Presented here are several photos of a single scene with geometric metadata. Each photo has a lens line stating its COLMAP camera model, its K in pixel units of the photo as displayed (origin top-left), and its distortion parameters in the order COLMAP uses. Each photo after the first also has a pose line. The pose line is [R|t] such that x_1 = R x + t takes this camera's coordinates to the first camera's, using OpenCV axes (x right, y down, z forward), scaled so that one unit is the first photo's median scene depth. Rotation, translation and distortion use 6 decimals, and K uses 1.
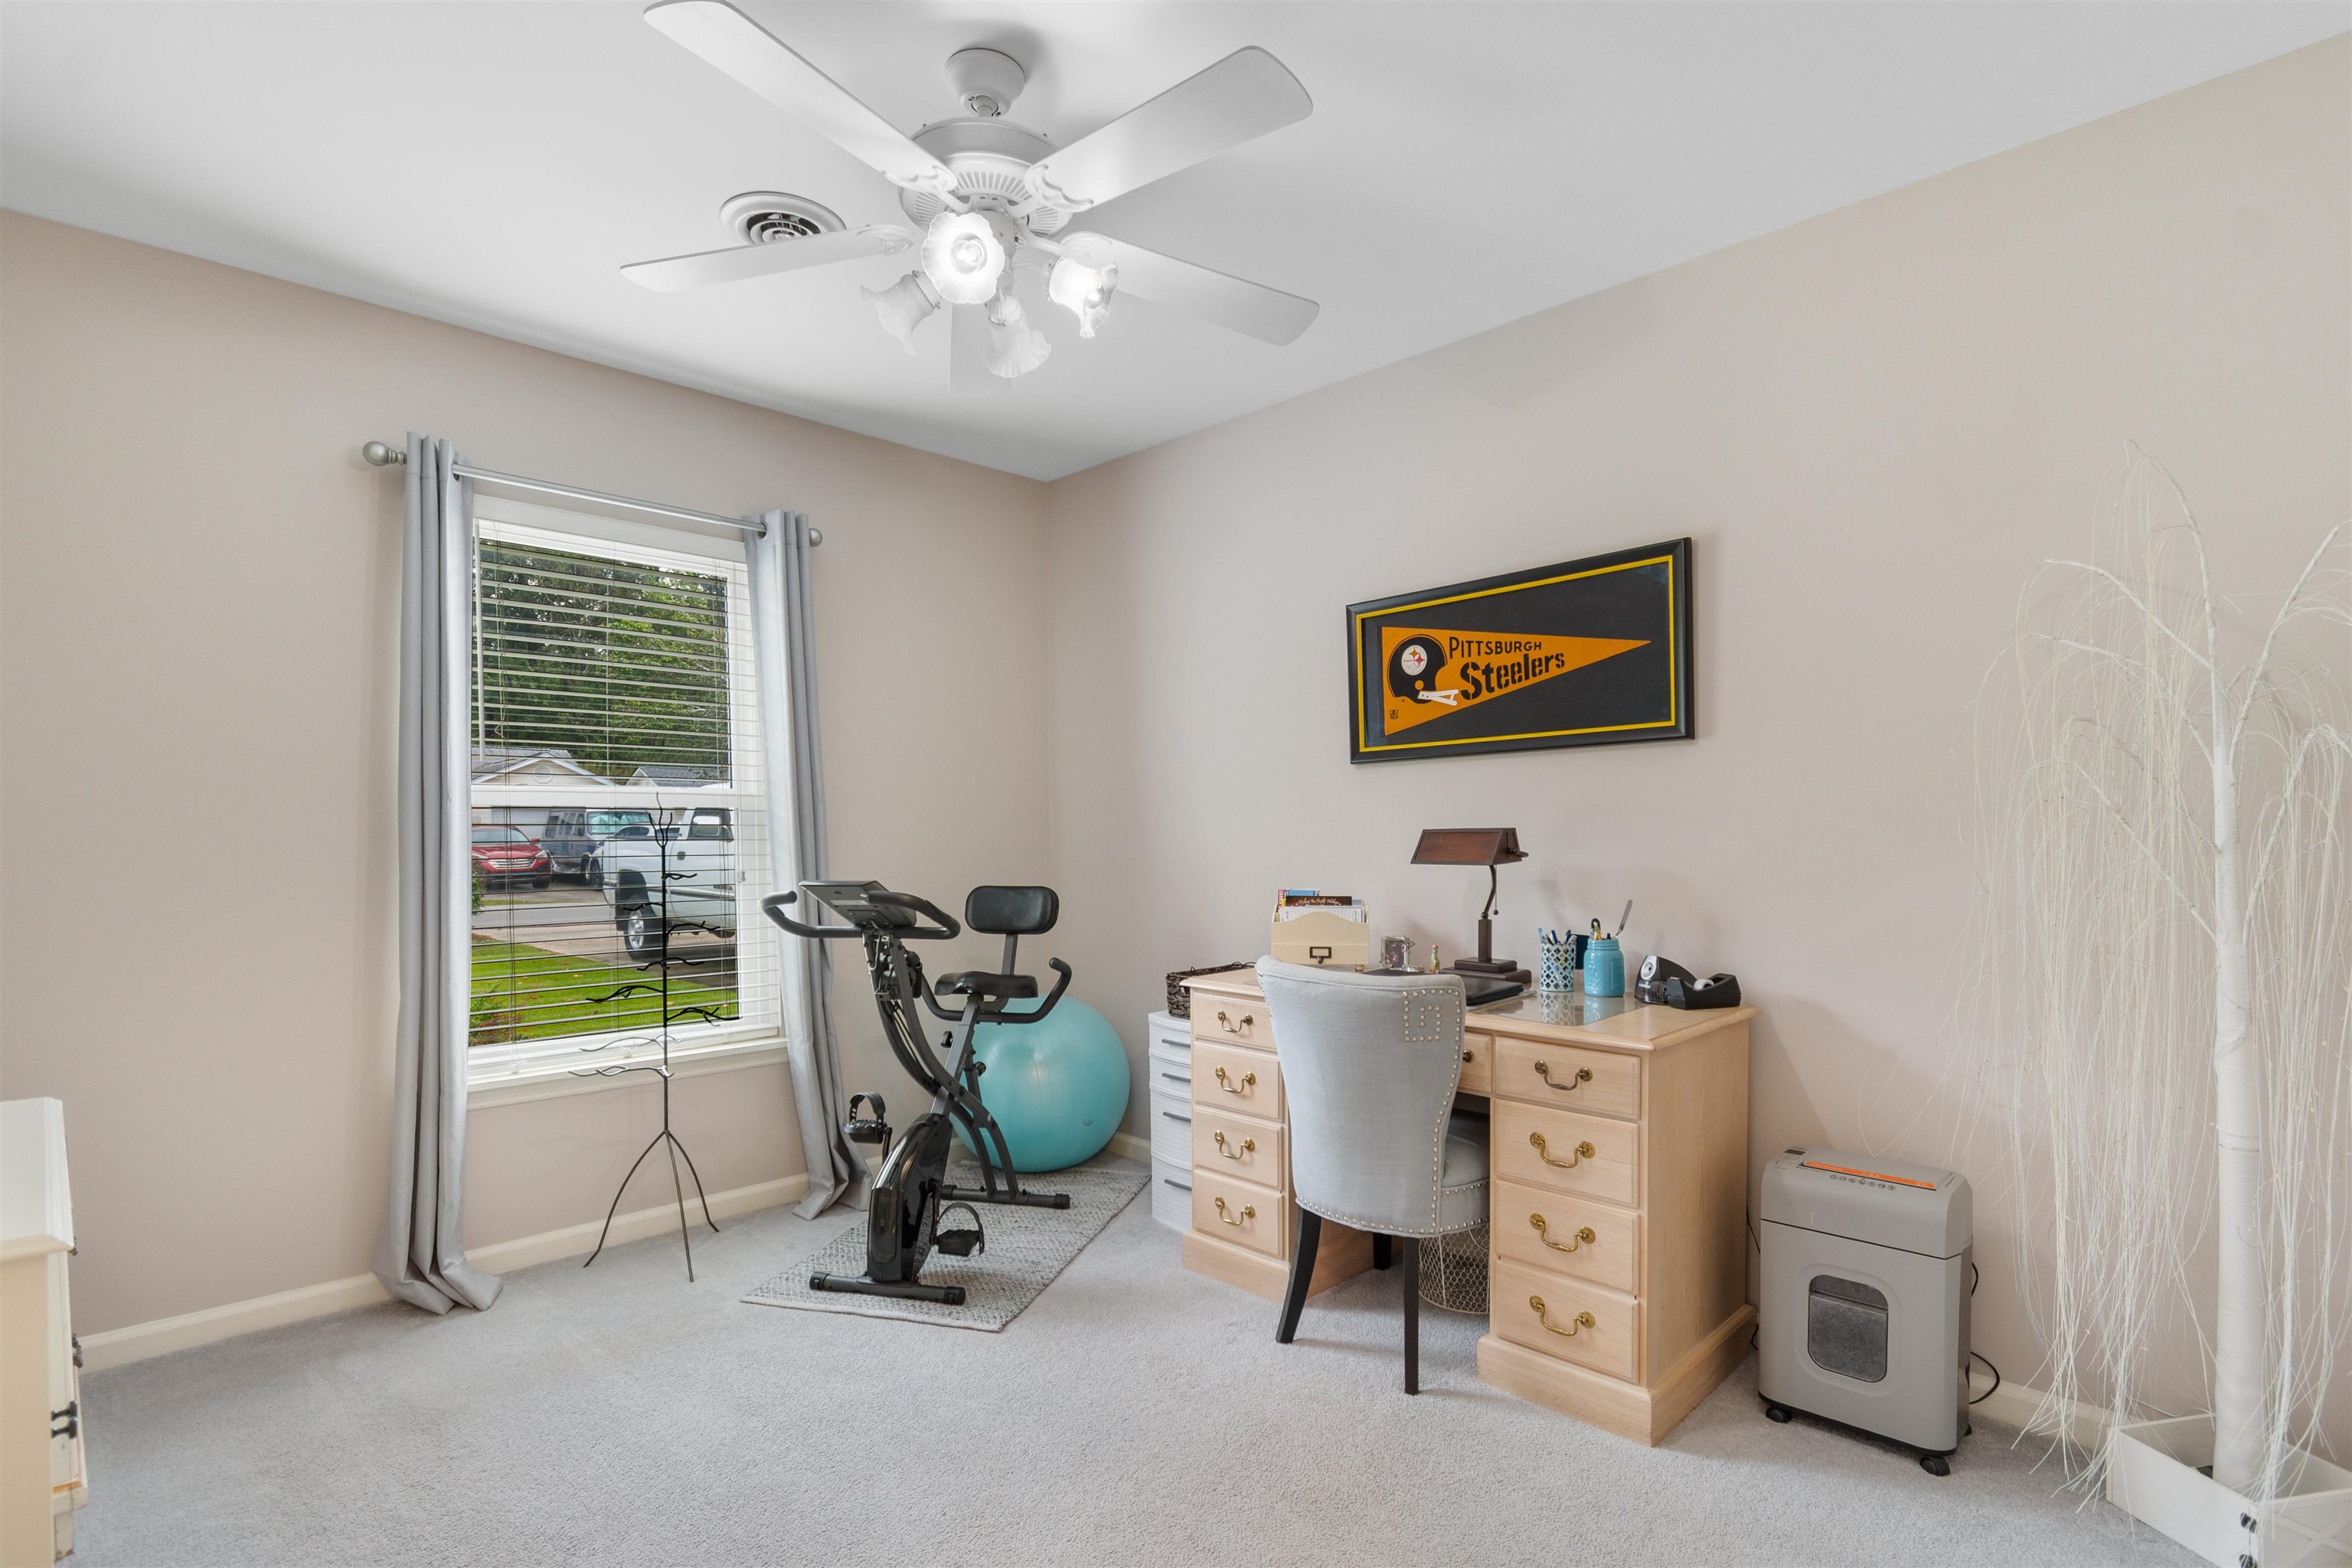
lens RADIAL K [[1083.7, 0, 1185.0], [0, 1083.7, 866.3], [0, 0, 1]] dist [0.000985, 0.000033]
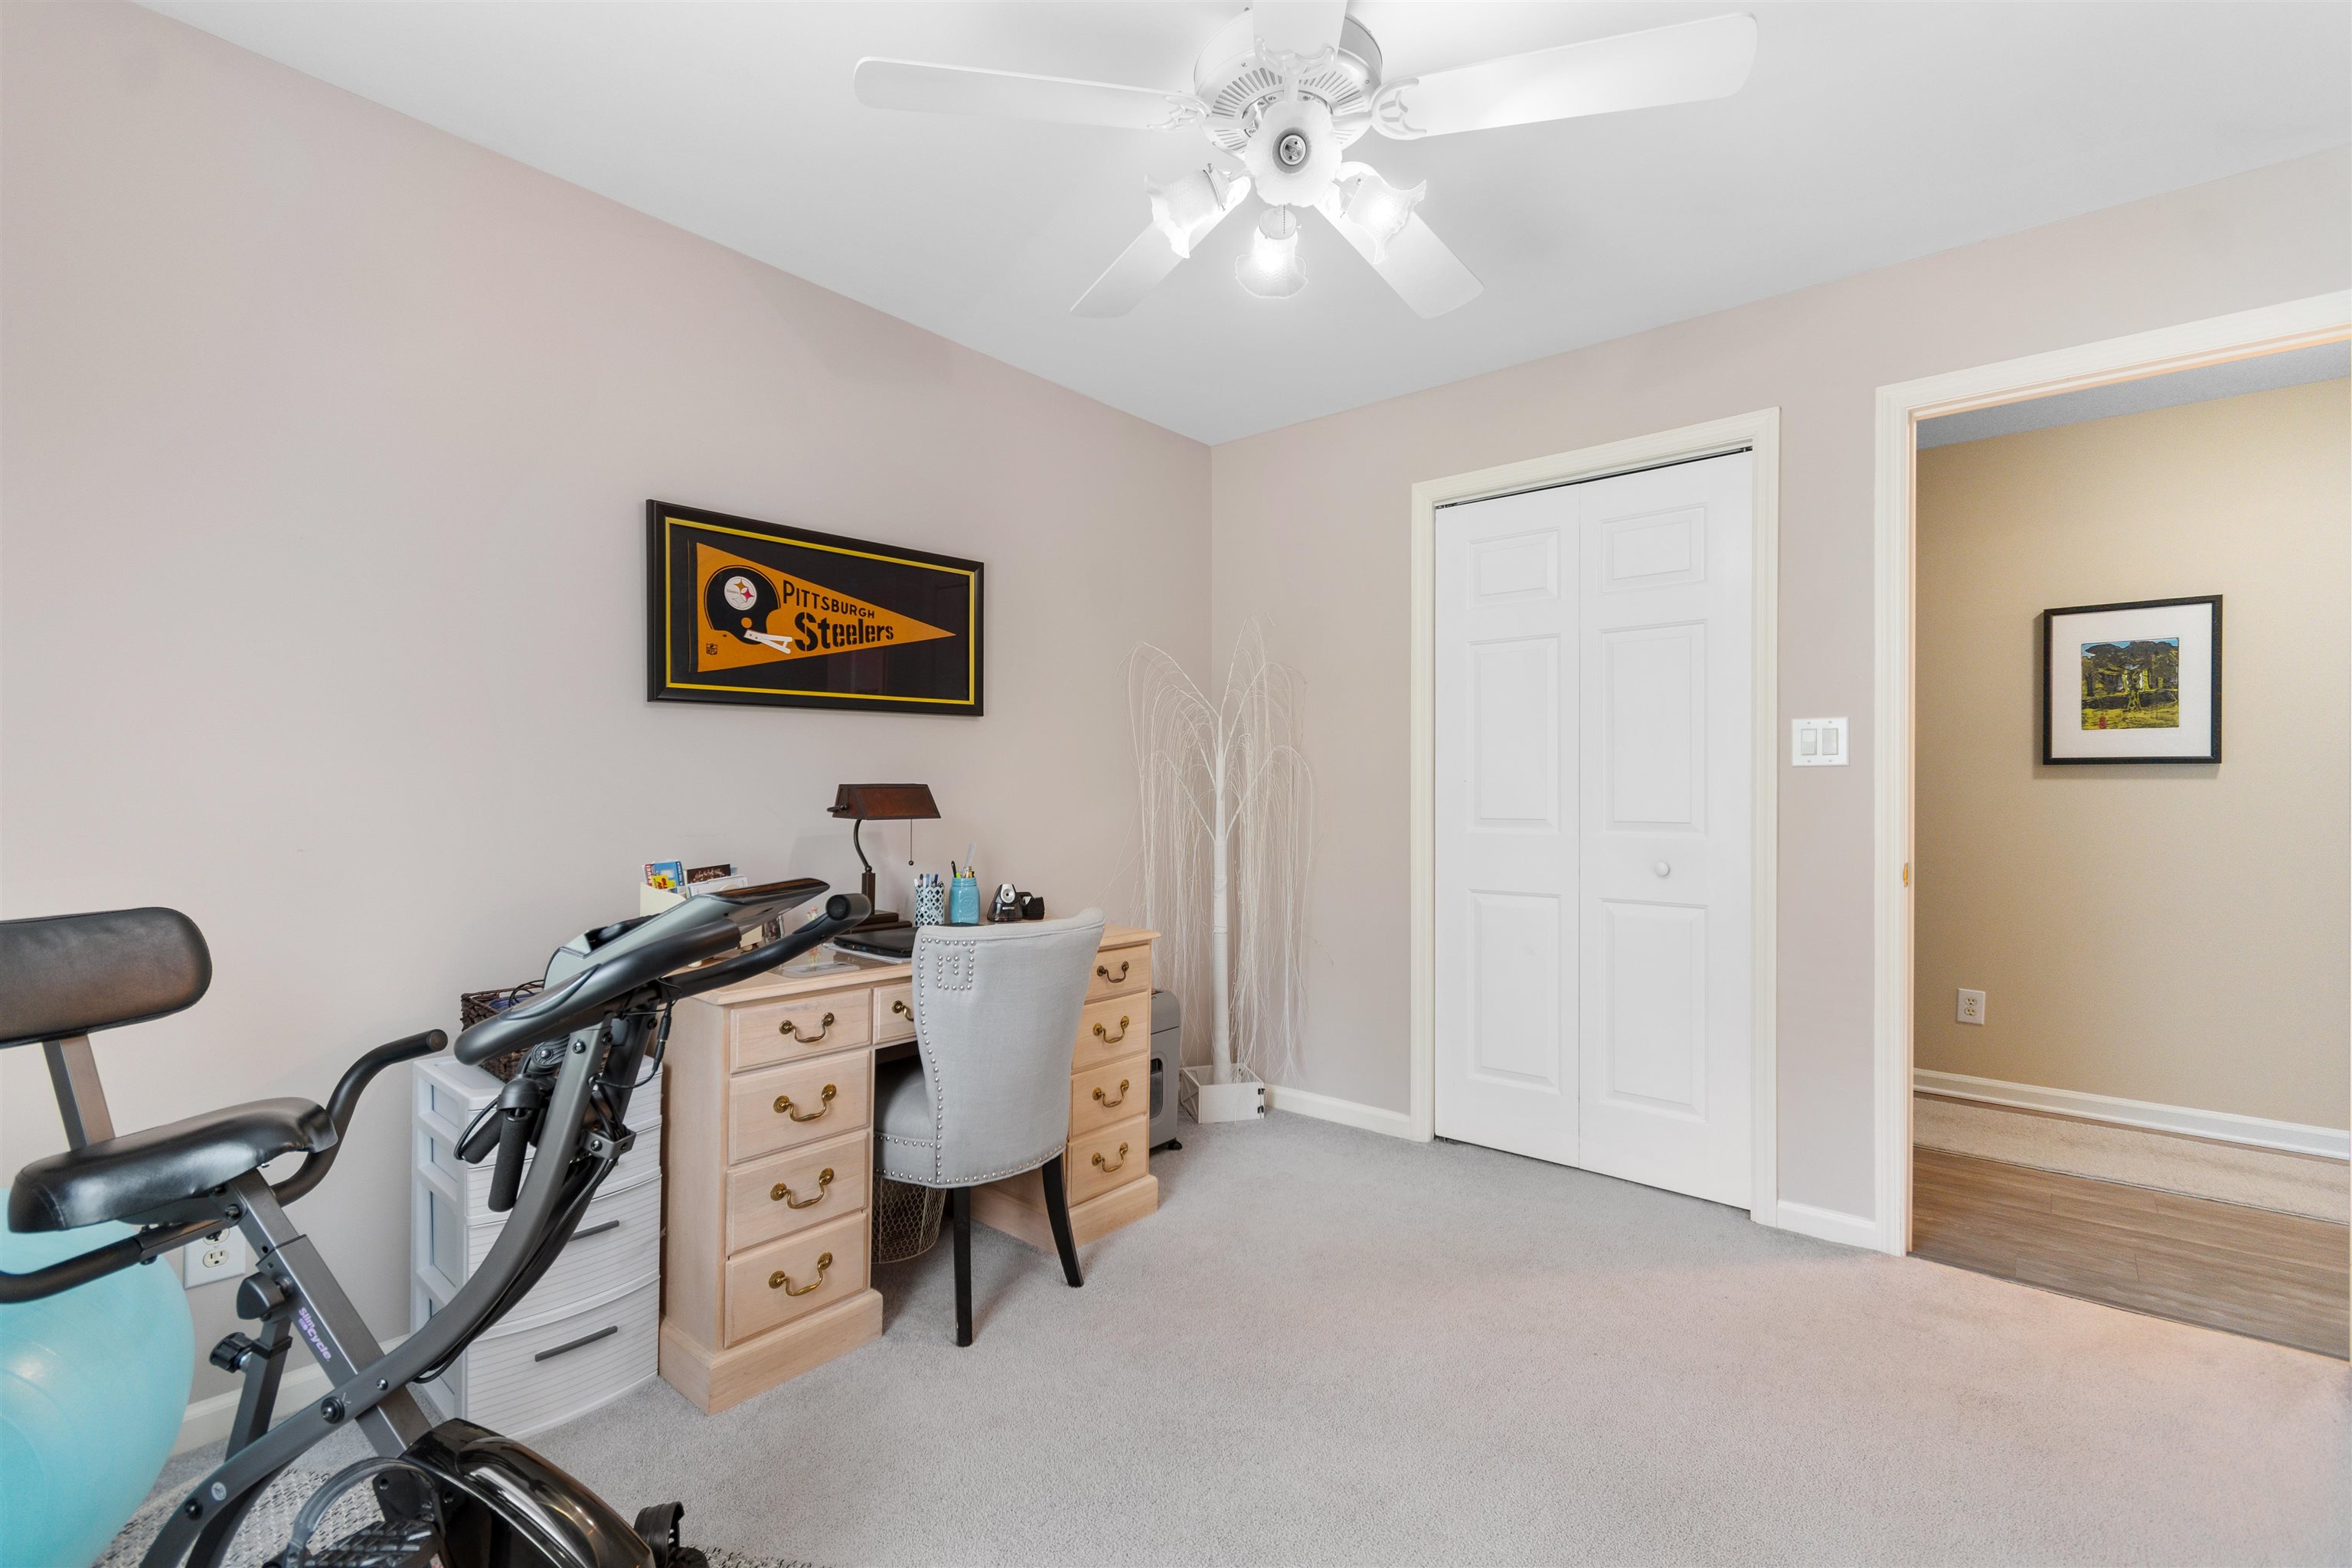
lens RADIAL K [[1032.9, 0, 1176.0], [0, 1032.9, 784.0], [0, 0, 1]] dist [0.004094, -0.000247]
pose [[-0.048848, 0.008926, 0.998766, -0.676132], [0.030688, 0.999501, -0.007432, -0.018279], [-0.998335, 0.030287, -0.049097, 0.722348]]
